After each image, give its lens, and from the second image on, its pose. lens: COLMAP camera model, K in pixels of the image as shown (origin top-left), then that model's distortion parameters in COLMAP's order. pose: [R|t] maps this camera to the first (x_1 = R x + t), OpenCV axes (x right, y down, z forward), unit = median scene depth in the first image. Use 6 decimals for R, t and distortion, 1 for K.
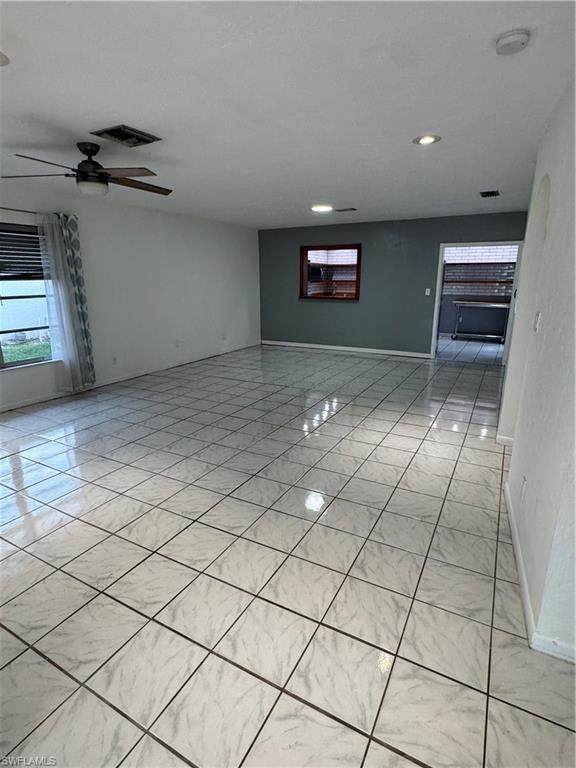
lens RADIAL K [[399.0, 0, 288.3], [0, 399.0, 391.9], [0, 0, 1]] dist [-0.001522, -0.000694]
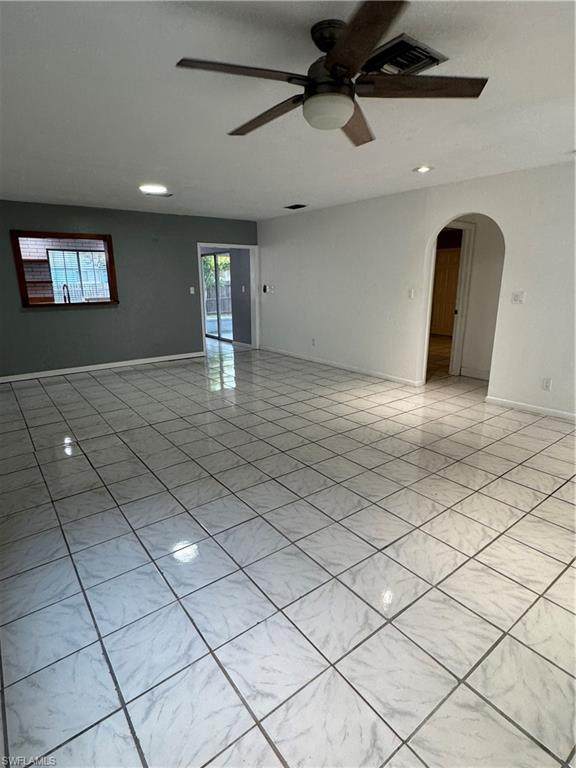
lens RADIAL K [[406.5, 0, 288.0], [0, 406.5, 384.0], [0, 0, 1]] dist [0.023046, -0.000141]
pose [[0.408057, -0.239887, 0.880877, -0.693574], [0.259532, 0.955534, 0.139992, -0.150269], [-0.875290, 0.171491, 0.452171, 0.516510]]
